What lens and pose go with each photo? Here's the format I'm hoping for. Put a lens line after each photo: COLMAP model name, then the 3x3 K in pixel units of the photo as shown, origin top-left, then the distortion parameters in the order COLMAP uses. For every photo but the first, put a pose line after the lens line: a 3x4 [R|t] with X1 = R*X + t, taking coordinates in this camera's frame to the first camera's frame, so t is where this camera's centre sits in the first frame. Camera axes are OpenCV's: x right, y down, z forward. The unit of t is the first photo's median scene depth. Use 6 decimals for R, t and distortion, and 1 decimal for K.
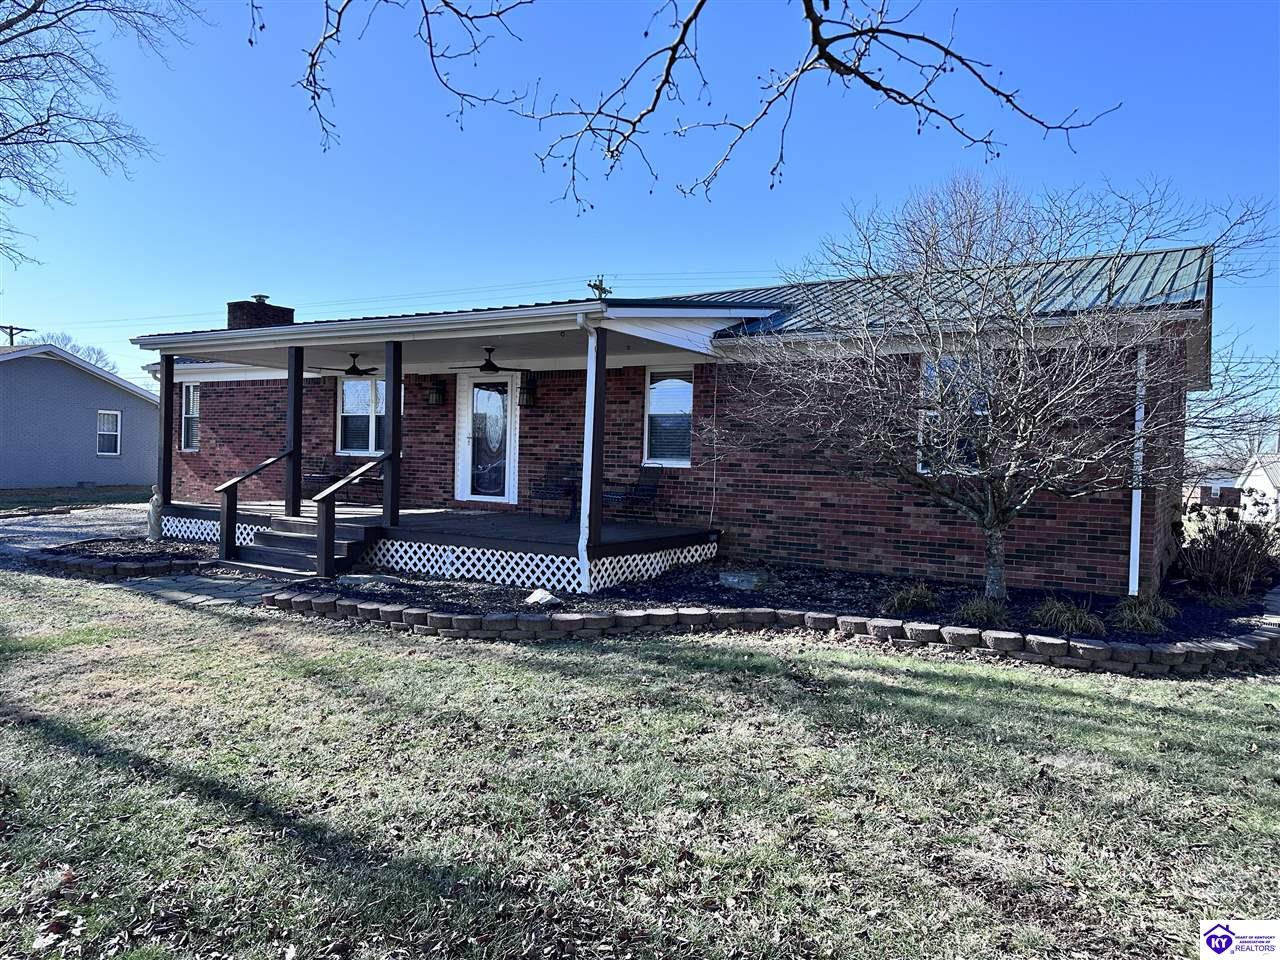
lens RADIAL K [[917.6, 0, 631.6], [0, 917.6, 486.9], [0, 0, 1]] dist [0.083323, -0.110045]
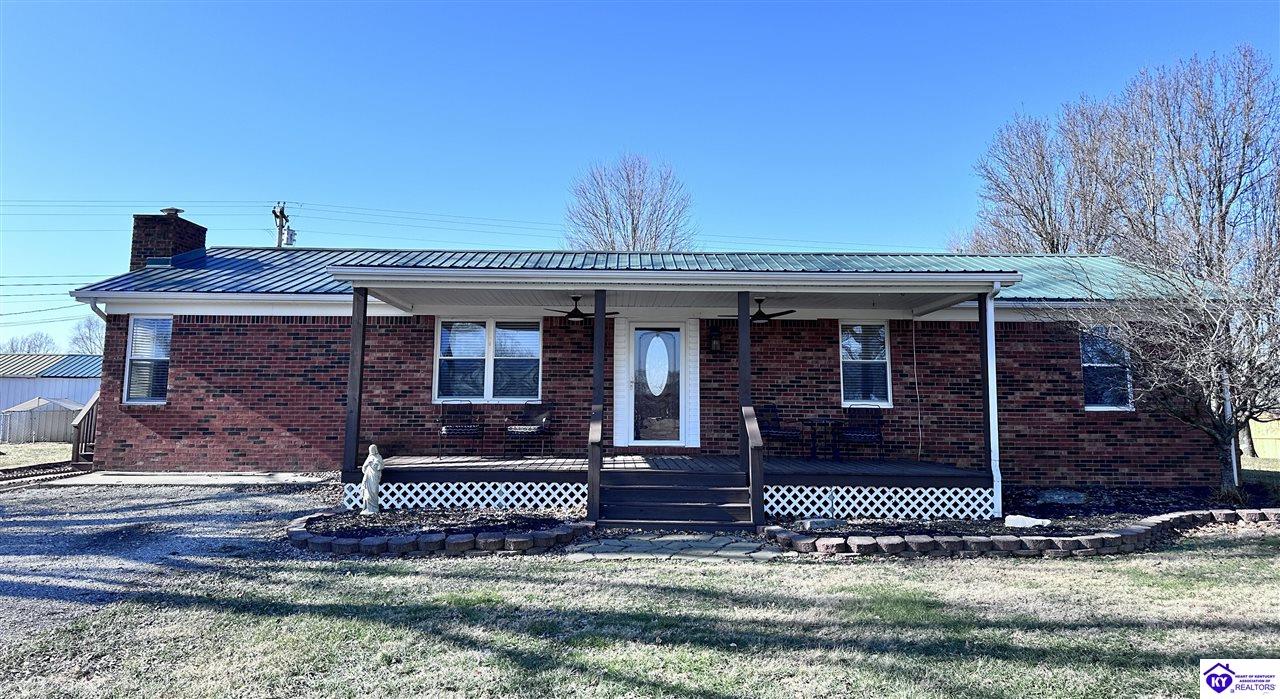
lens RADIAL K [[891.3, 0, 654.4], [0, 891.3, 267.9], [0, 0, 1]] dist [0.061455, -0.048735]
pose [[0.828399, 0.065010, 0.556353, -0.845302], [0.034107, 0.985545, -0.165946, -0.017181], [-0.559099, 0.156445, 0.814207, 0.212430]]
